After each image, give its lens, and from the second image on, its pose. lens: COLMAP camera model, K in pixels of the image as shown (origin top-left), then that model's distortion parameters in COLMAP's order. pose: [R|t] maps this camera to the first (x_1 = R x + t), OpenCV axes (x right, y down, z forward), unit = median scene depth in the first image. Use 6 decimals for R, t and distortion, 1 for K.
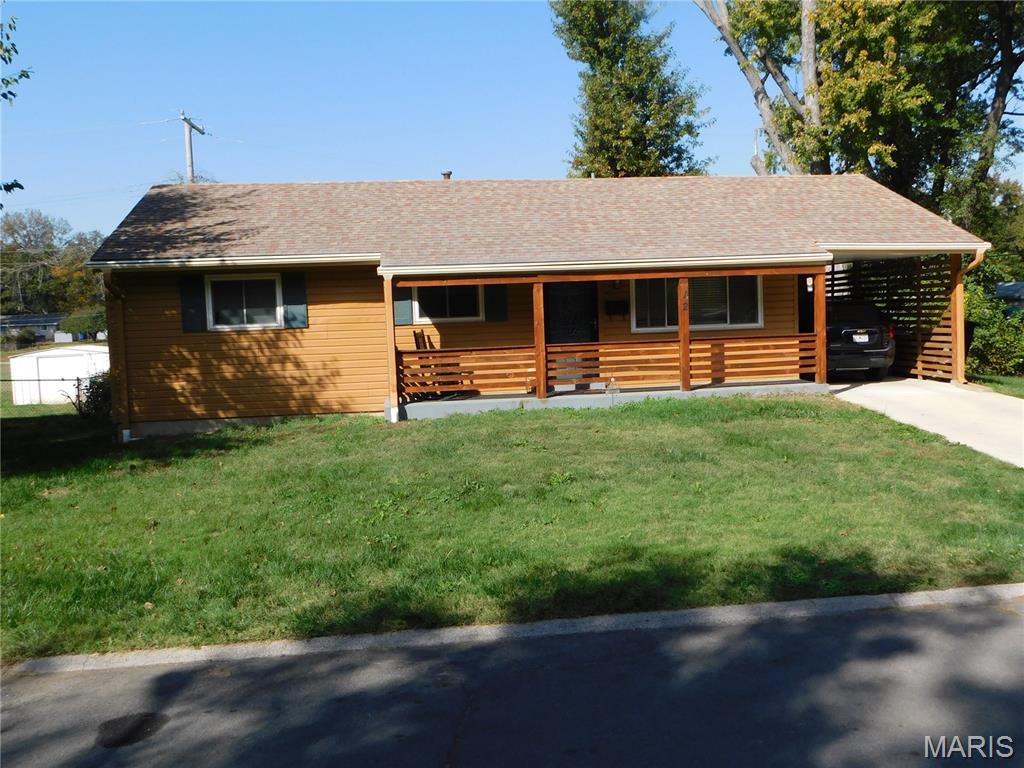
lens RADIAL K [[901.8, 0, 512.4], [0, 901.8, 382.2], [0, 0, 1]] dist [-0.015703, -0.002623]
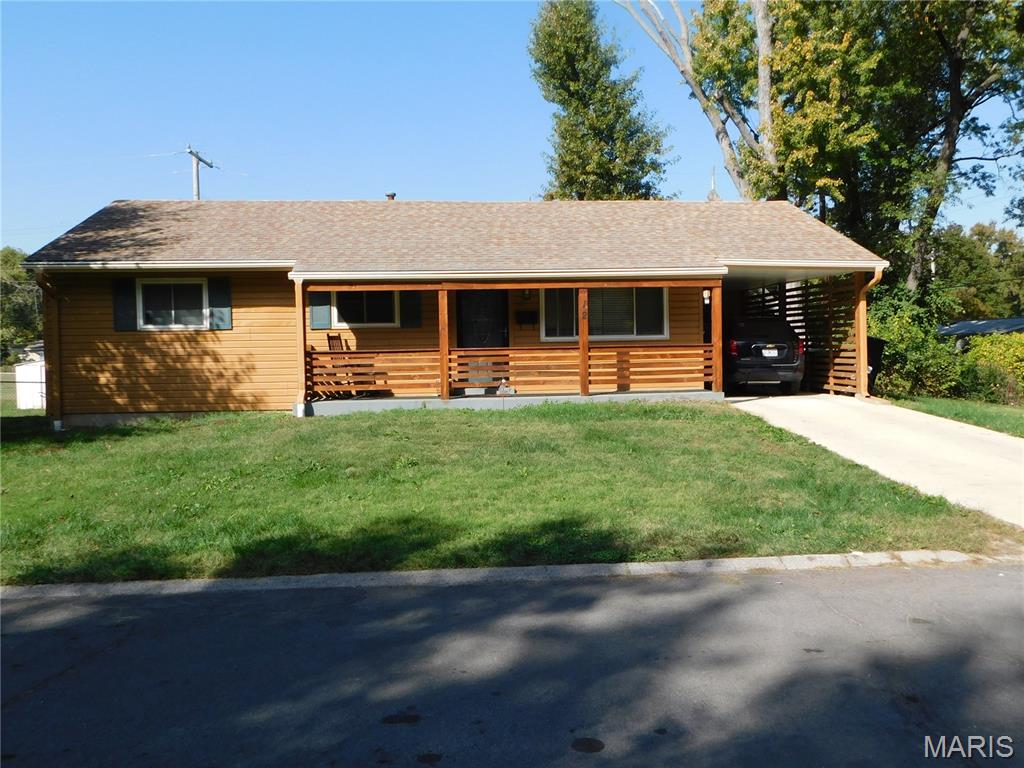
lens RADIAL K [[831.1, 0, 511.4], [0, 831.1, 386.3], [0, 0, 1]] dist [-0.014999, 0.003462]
pose [[0.998681, 0.020911, -0.046896, 0.138990], [-0.022409, 0.999247, -0.031659, 0.028669], [0.046199, 0.032668, 0.998398, 0.024733]]
